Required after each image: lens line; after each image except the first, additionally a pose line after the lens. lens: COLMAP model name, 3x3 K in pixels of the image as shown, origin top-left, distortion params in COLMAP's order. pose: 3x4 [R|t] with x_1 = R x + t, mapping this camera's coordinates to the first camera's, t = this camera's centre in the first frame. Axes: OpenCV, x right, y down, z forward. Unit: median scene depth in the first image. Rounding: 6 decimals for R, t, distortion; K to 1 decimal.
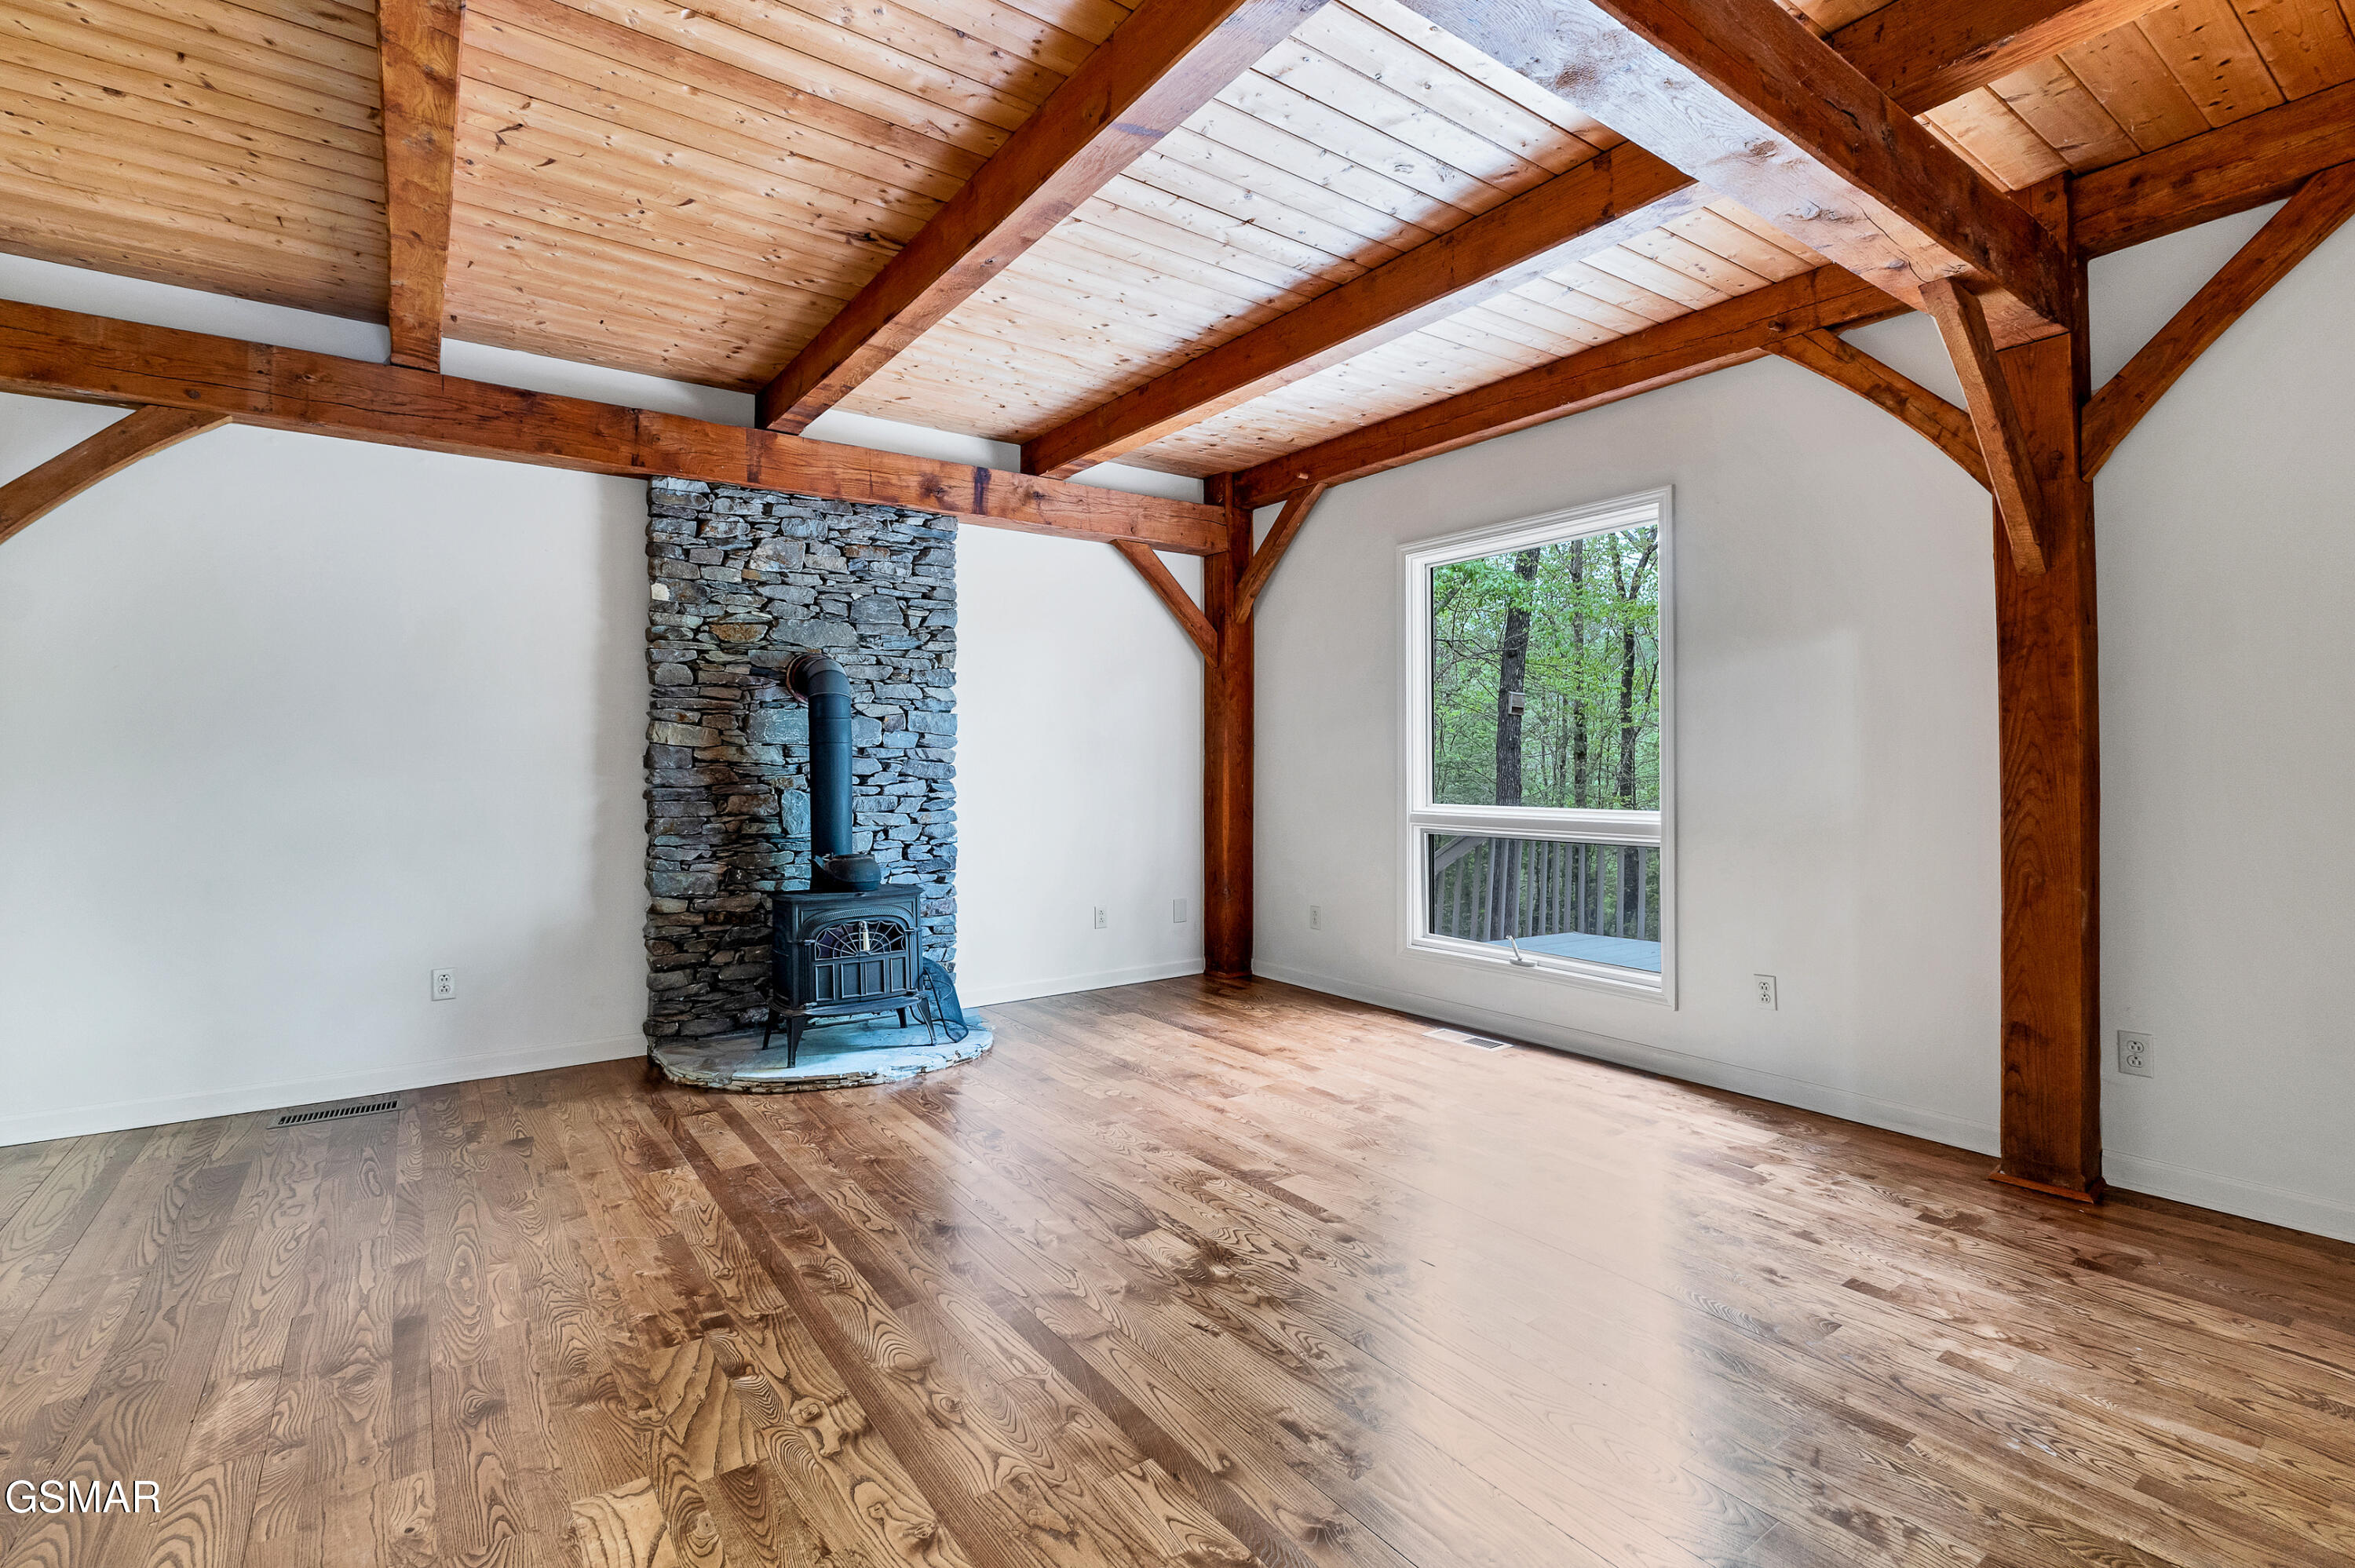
lens RADIAL K [[1015.0, 0, 1173.6], [0, 1015.0, 765.3], [0, 0, 1]] dist [-0.011847, 0.000899]
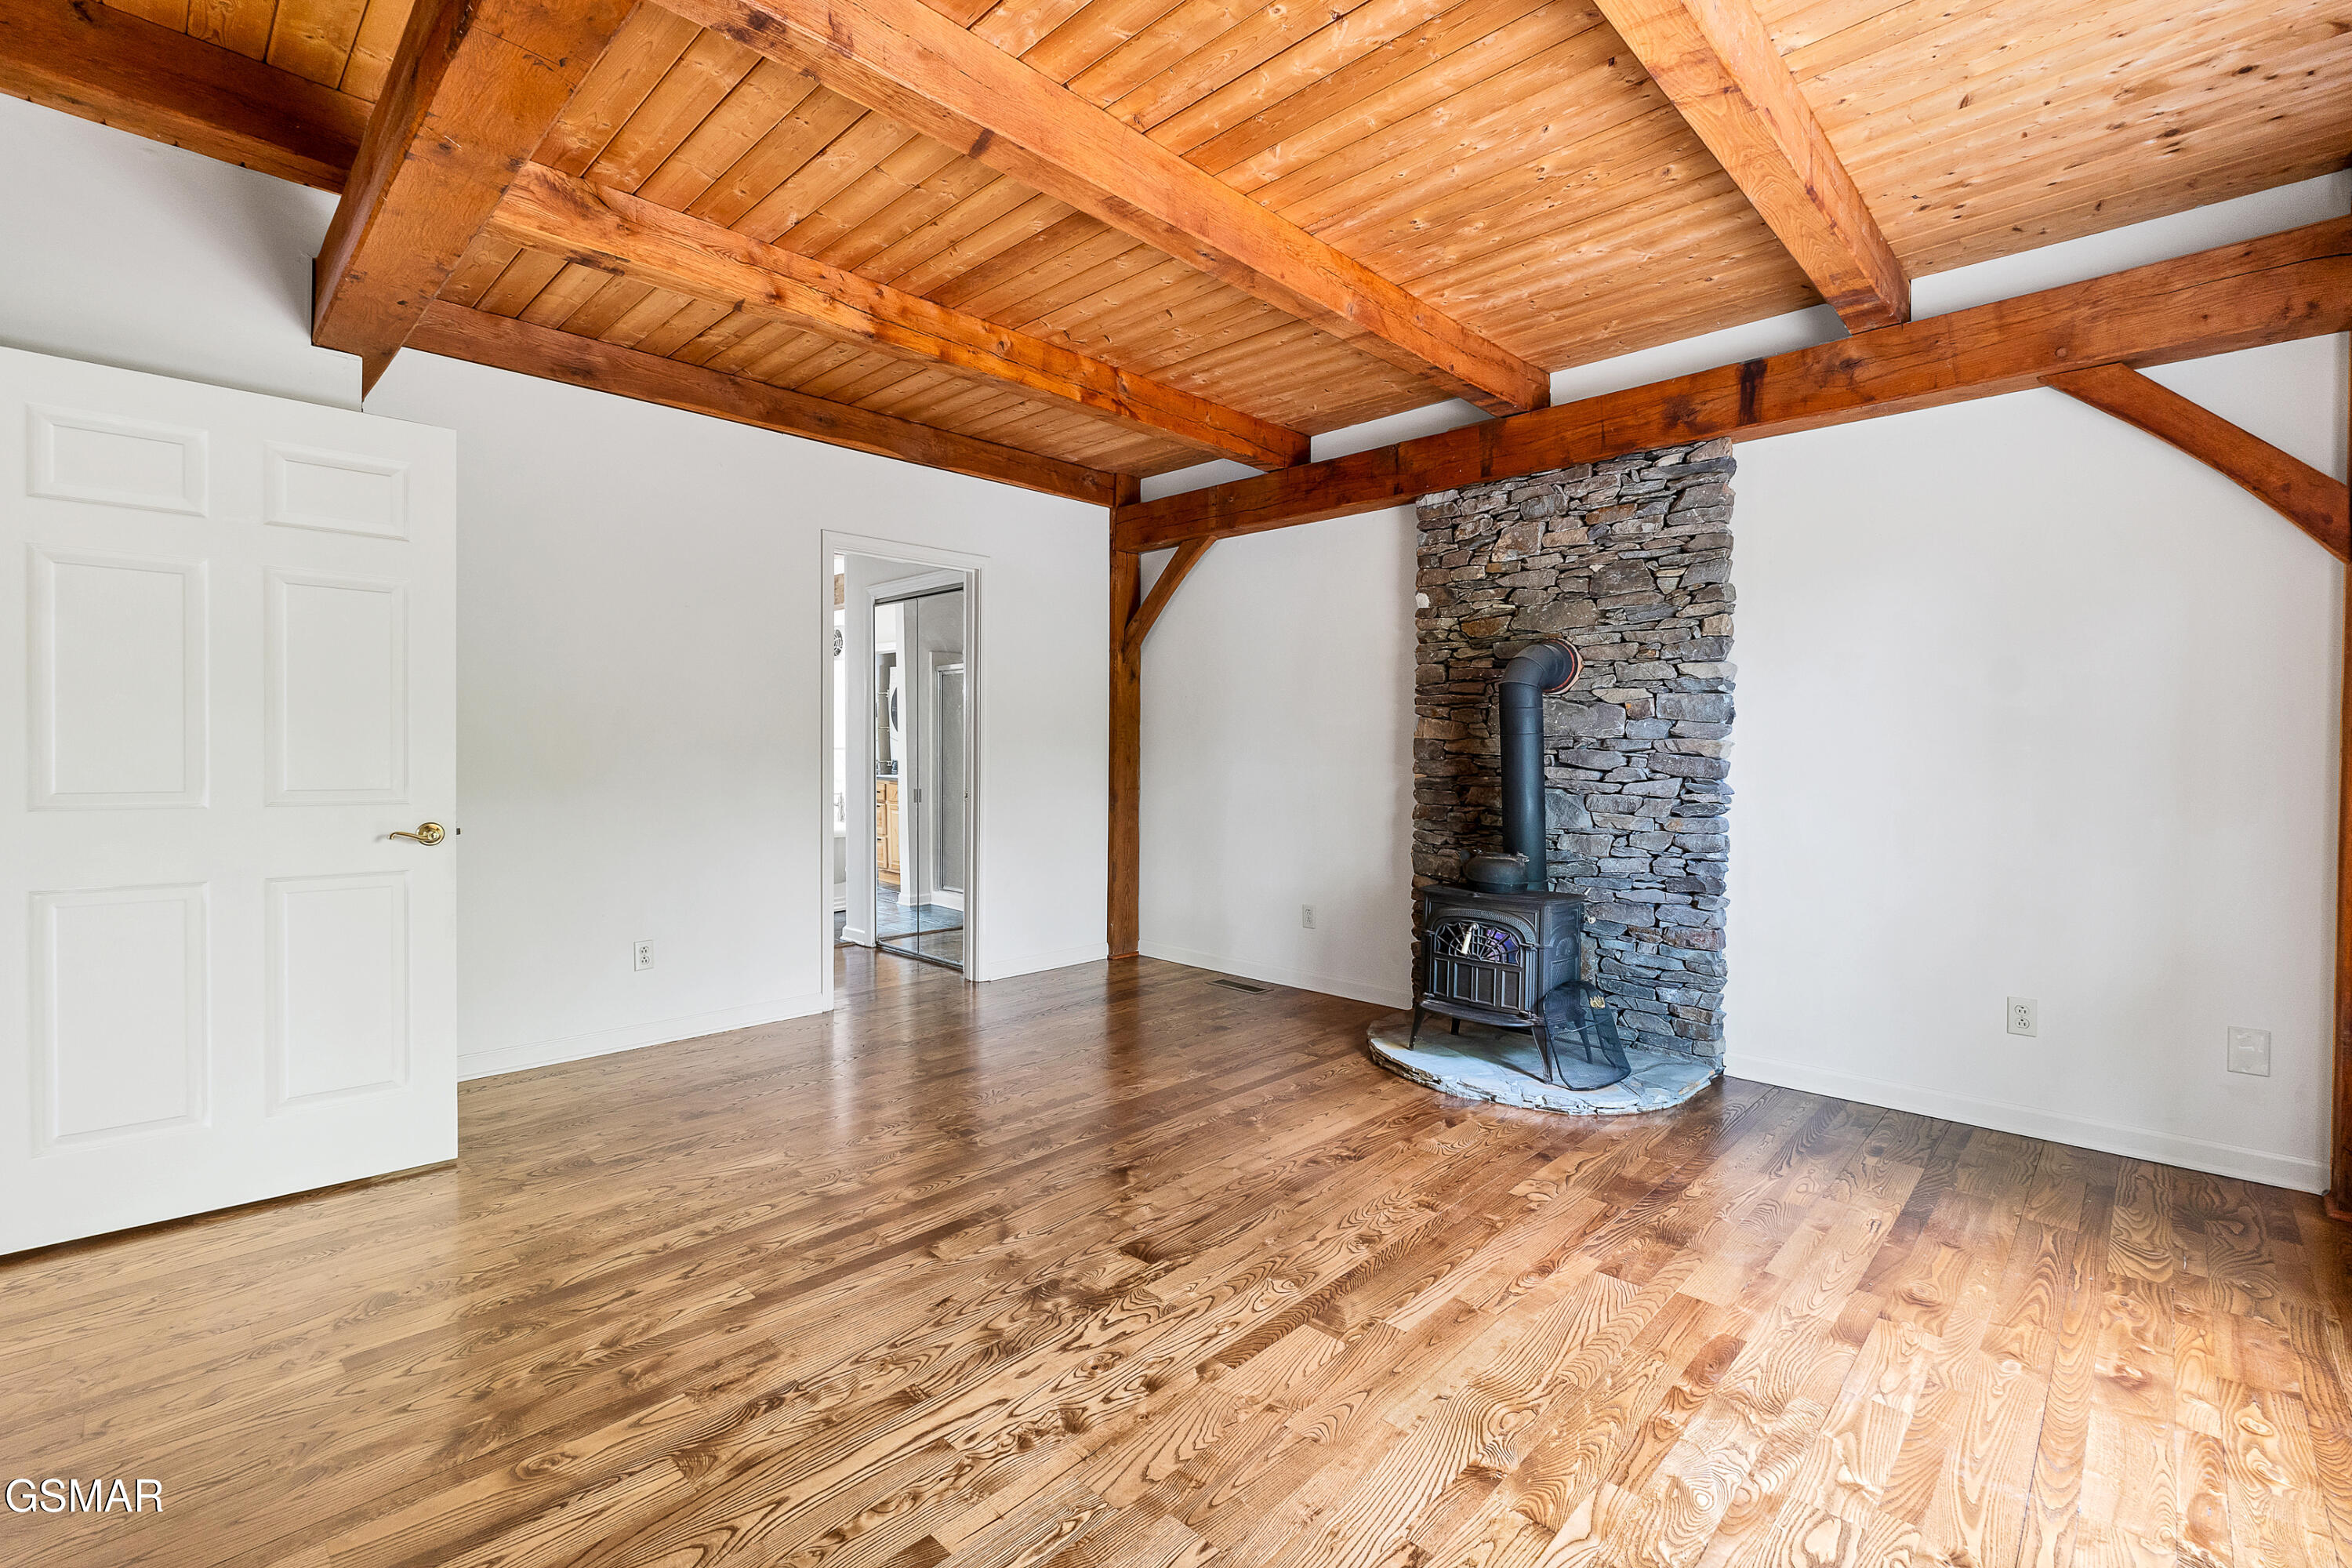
lens RADIAL K [[1013.8, 0, 1168.9], [0, 1013.8, 779.4], [0, 0, 1]] dist [-0.011847, 0.000899]
pose [[0.203754, 0.031152, -0.978526, 0.513844], [-0.008259, 0.999513, 0.030100, -0.006031], [0.978987, 0.001949, 0.203912, 0.486632]]
